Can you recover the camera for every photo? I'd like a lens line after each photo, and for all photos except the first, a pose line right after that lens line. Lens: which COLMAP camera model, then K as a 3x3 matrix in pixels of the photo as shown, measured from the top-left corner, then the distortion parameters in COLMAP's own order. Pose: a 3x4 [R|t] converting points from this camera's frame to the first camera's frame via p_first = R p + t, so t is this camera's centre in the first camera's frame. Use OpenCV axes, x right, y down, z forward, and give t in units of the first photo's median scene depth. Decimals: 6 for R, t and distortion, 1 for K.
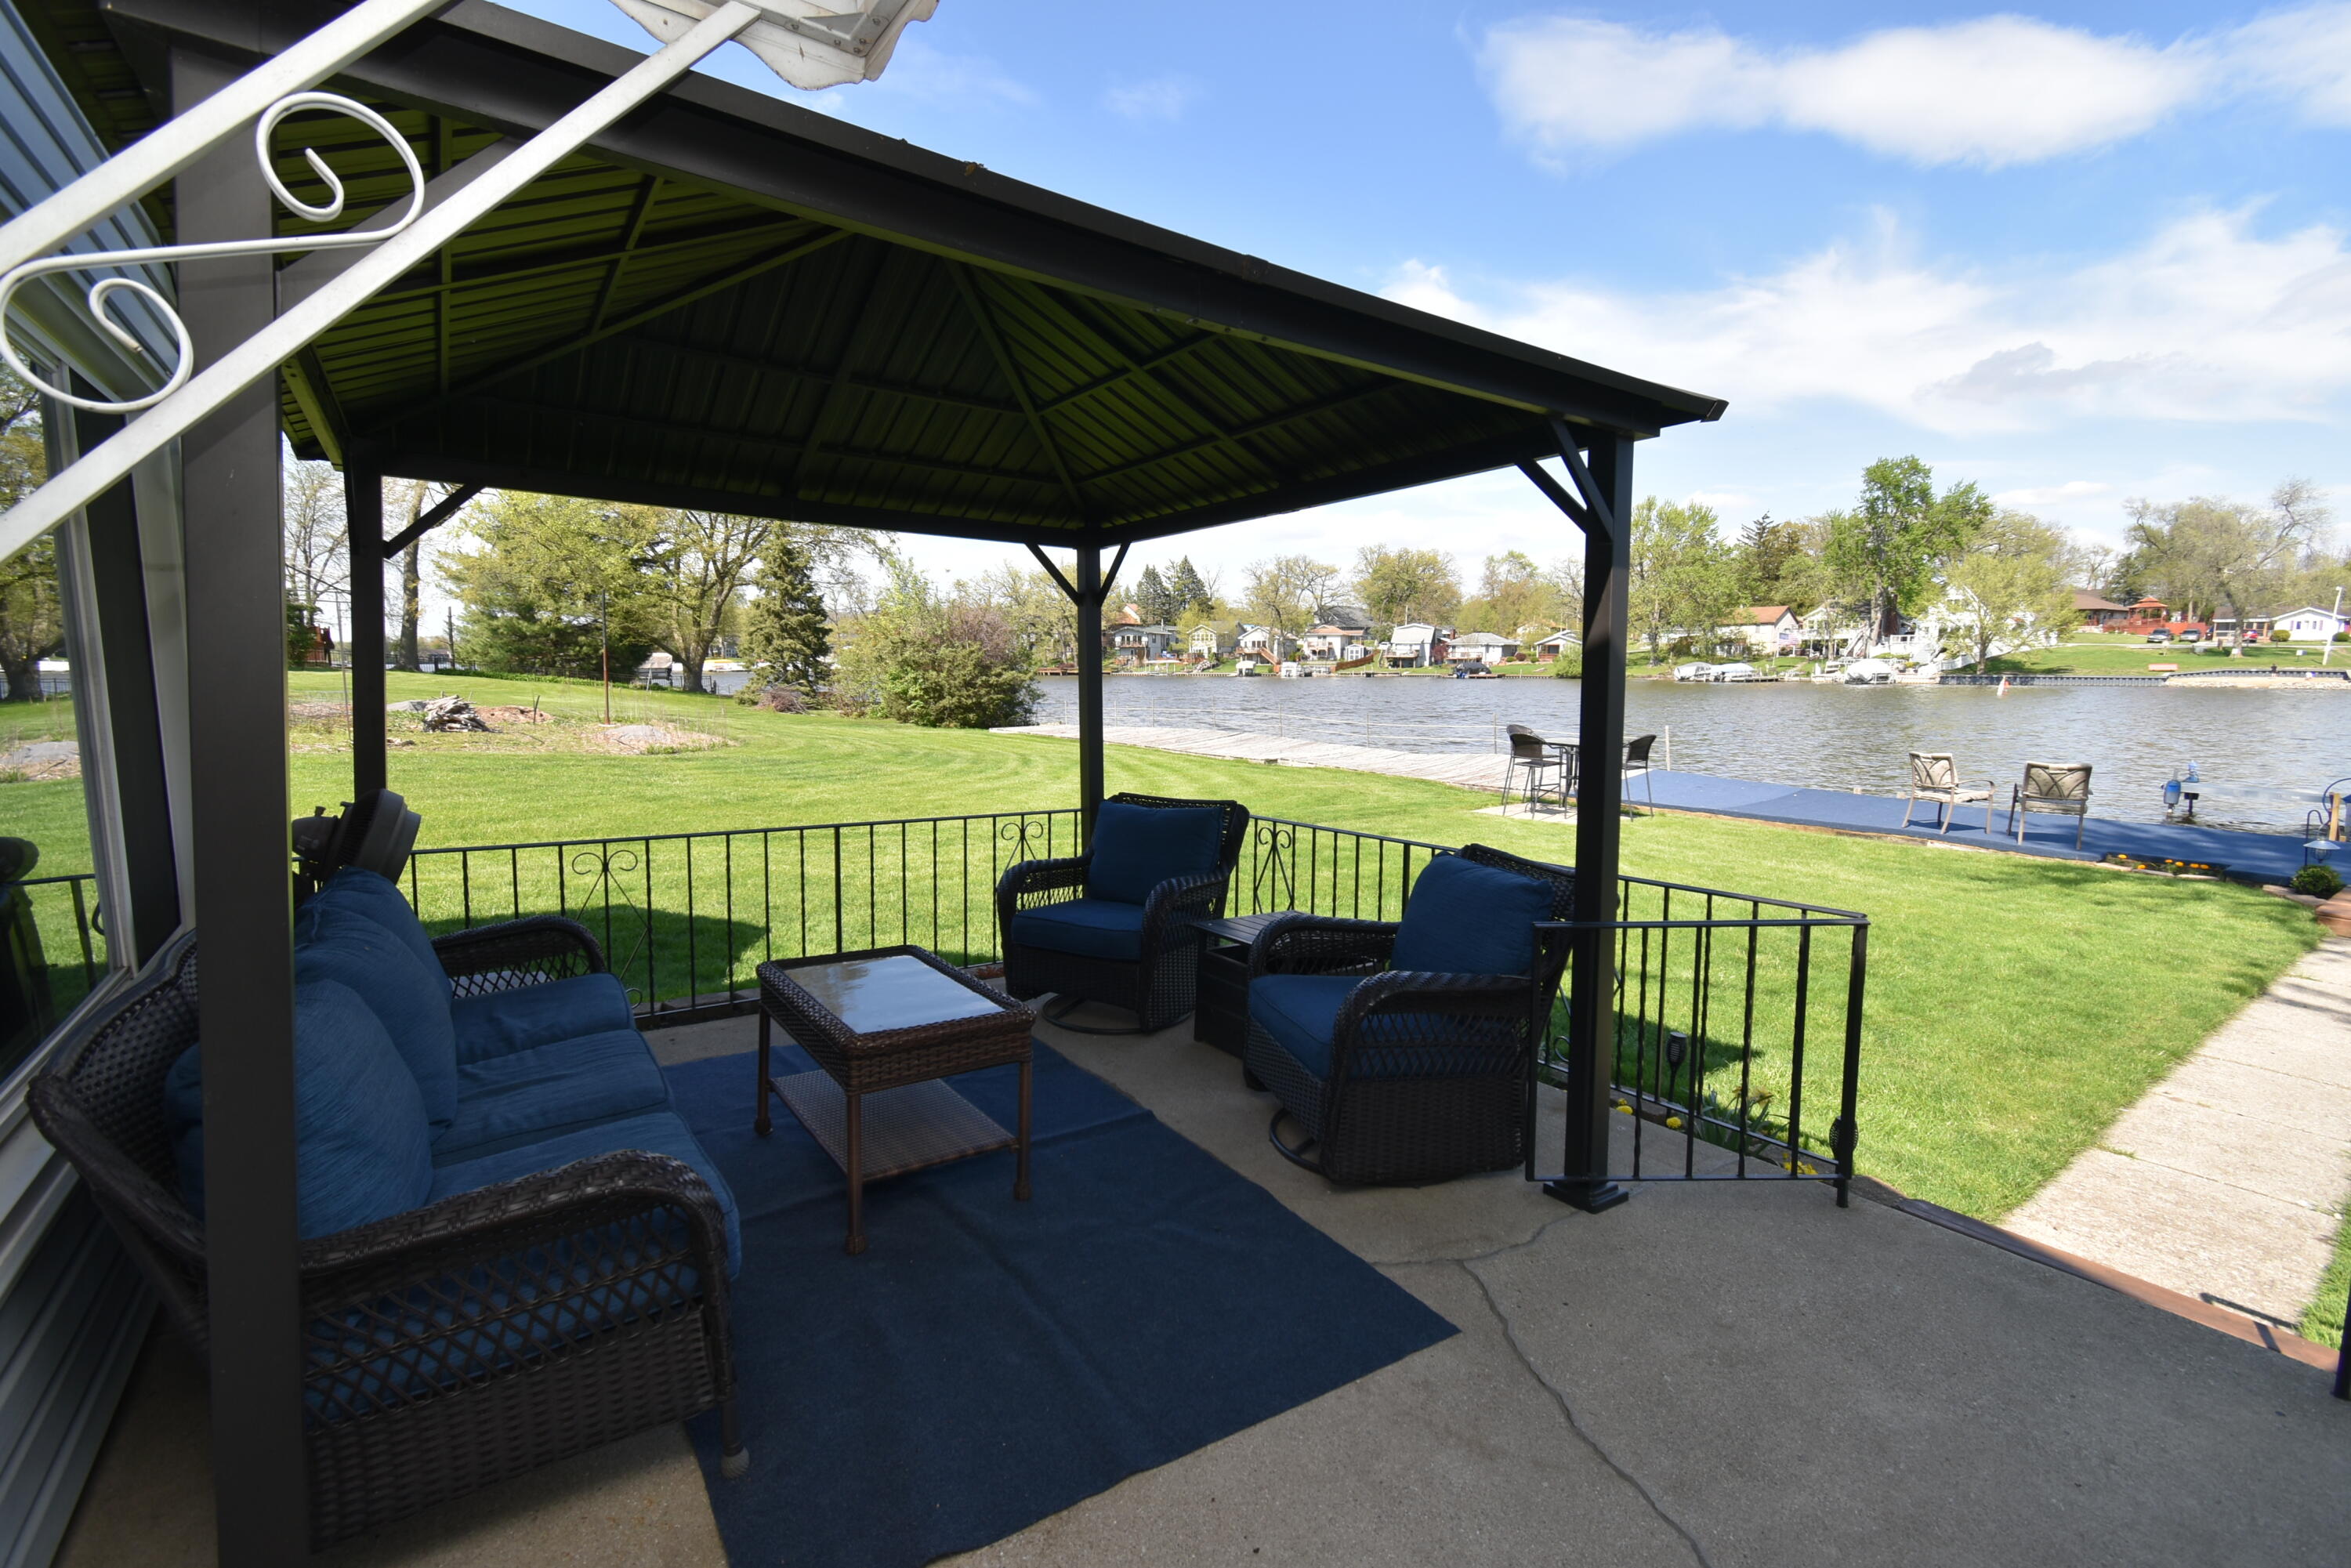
lens RADIAL K [[1038.3, 0, 1172.1], [0, 1038.3, 784.7], [0, 0, 1]] dist [0.007565, -0.004227]
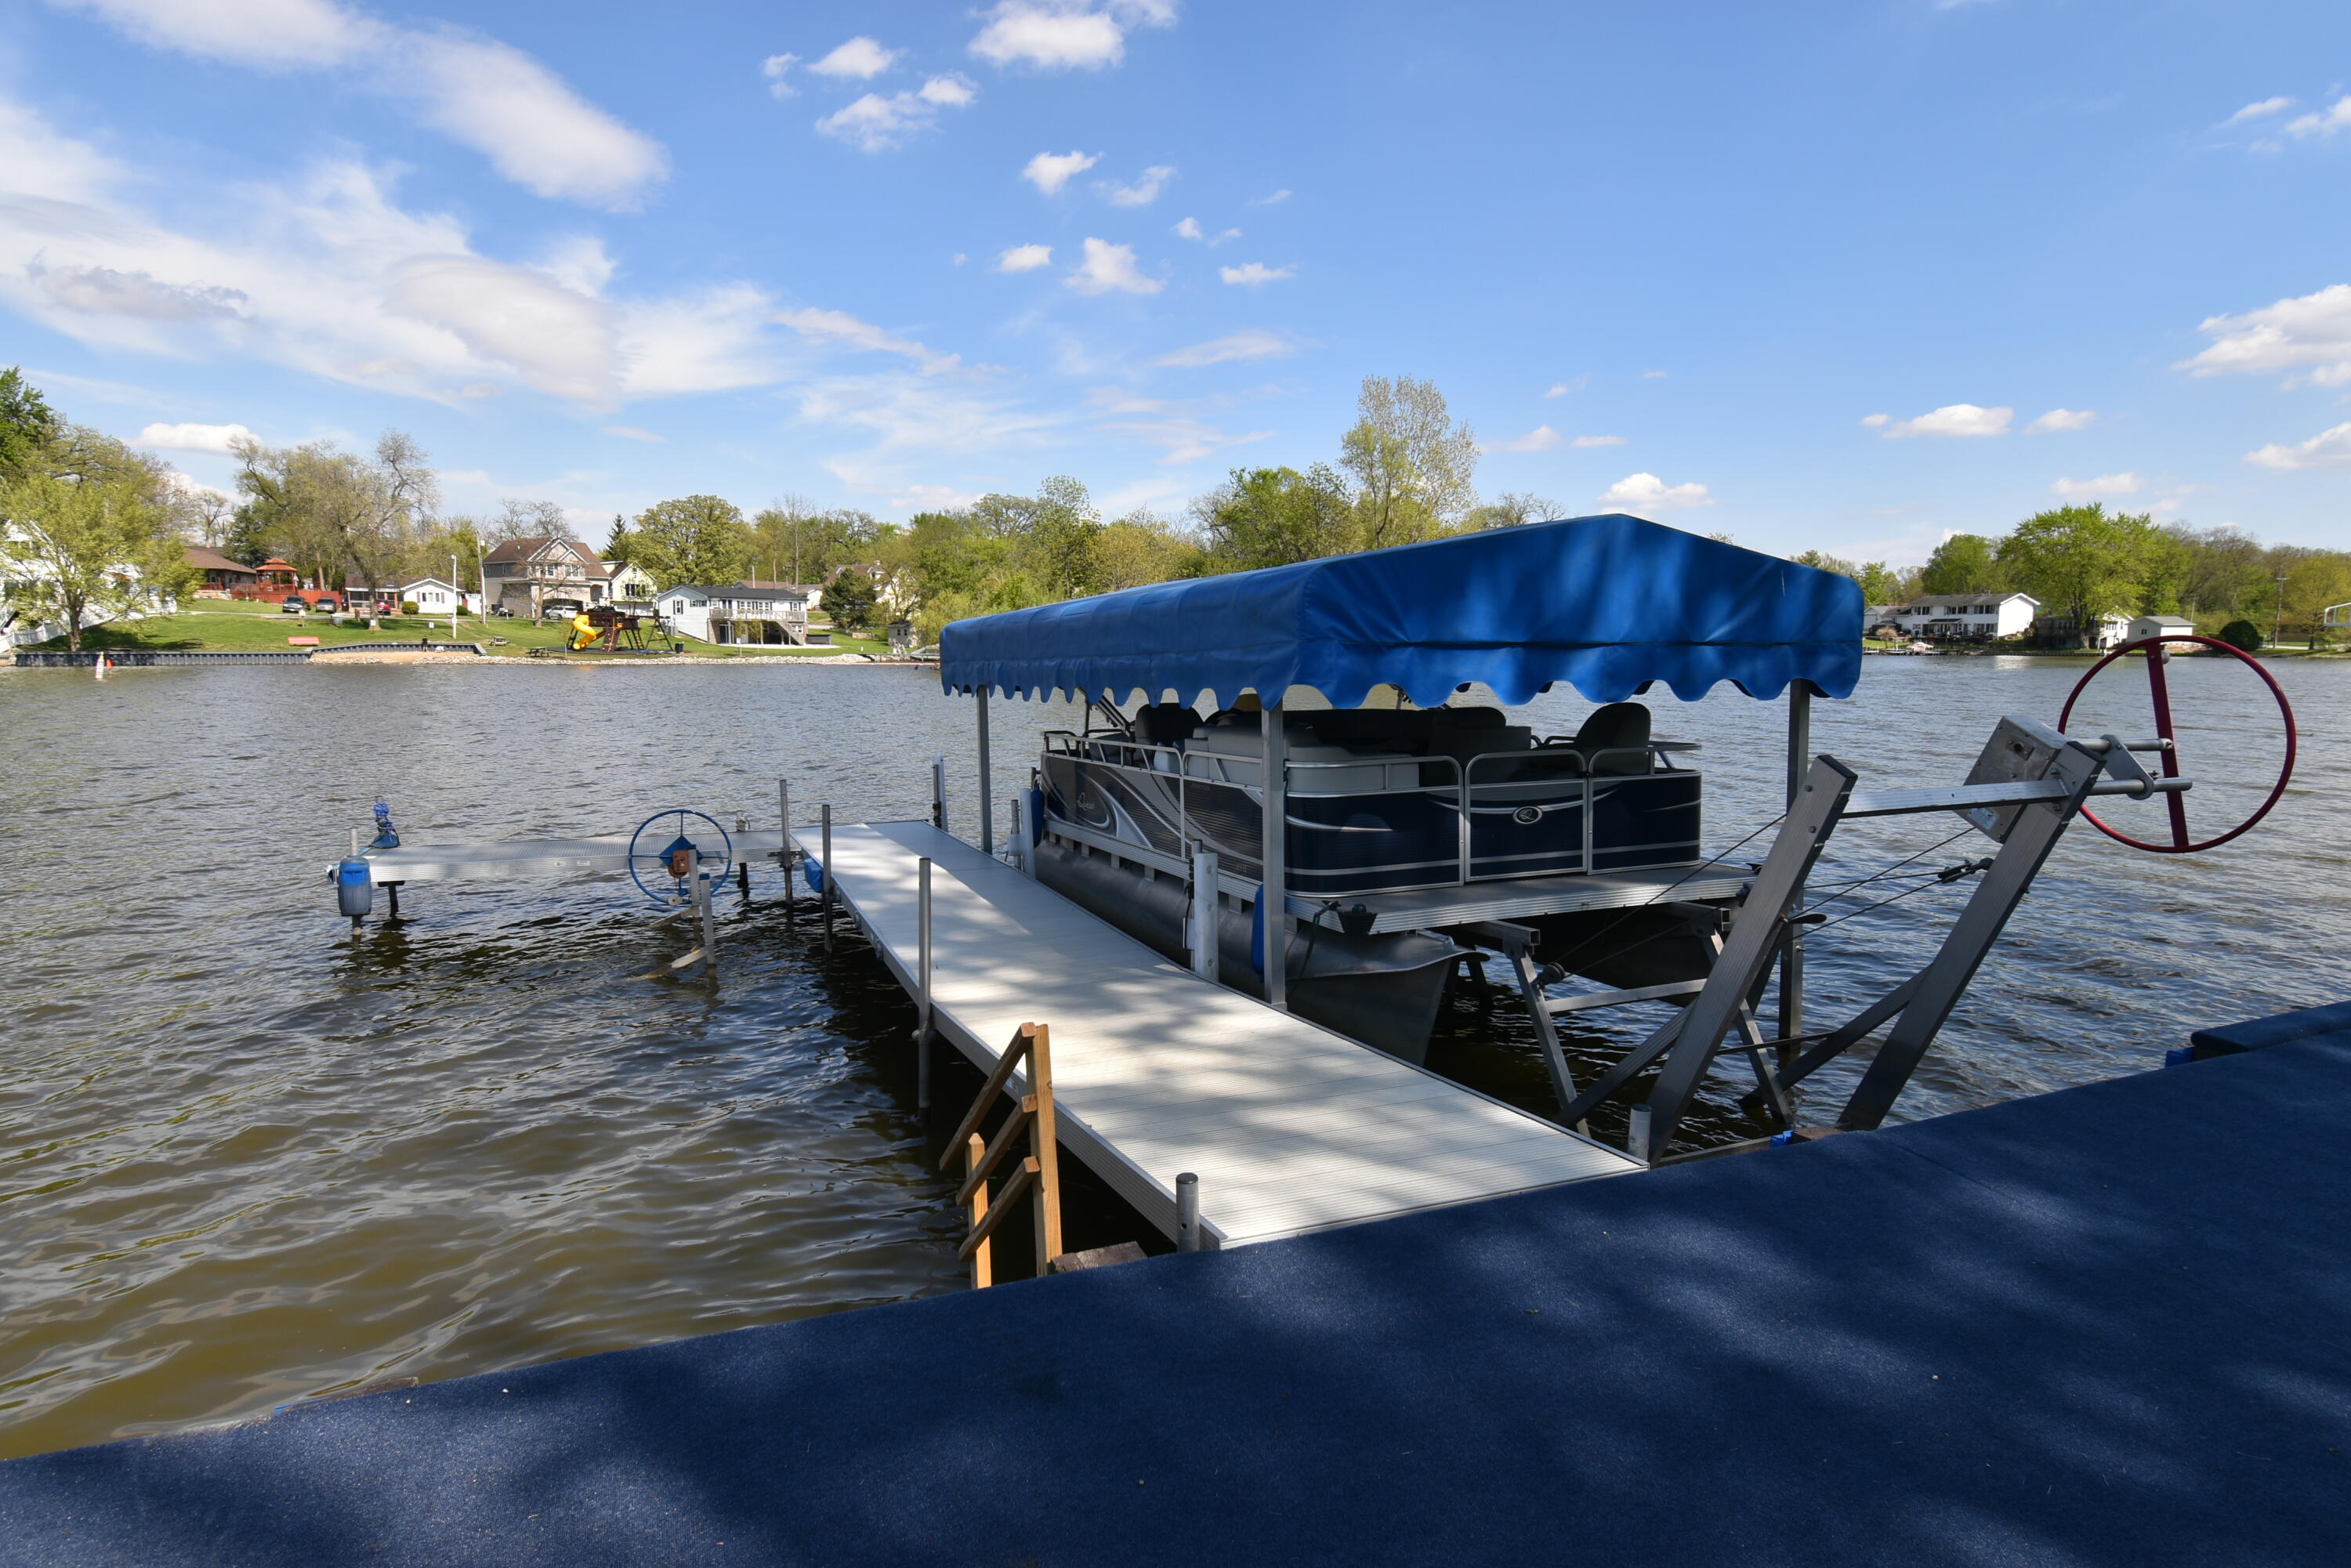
lens RADIAL K [[1313.9, 0, 1169.8], [0, 1313.9, 800.0], [0, 0, 1]] dist [0.004036, -0.003602]
pose [[0.233182, -0.115408, 0.965560, 0.072032], [0.112751, 0.989444, 0.091034, -0.004899], [-0.965874, 0.087641, 0.243733, 0.075841]]
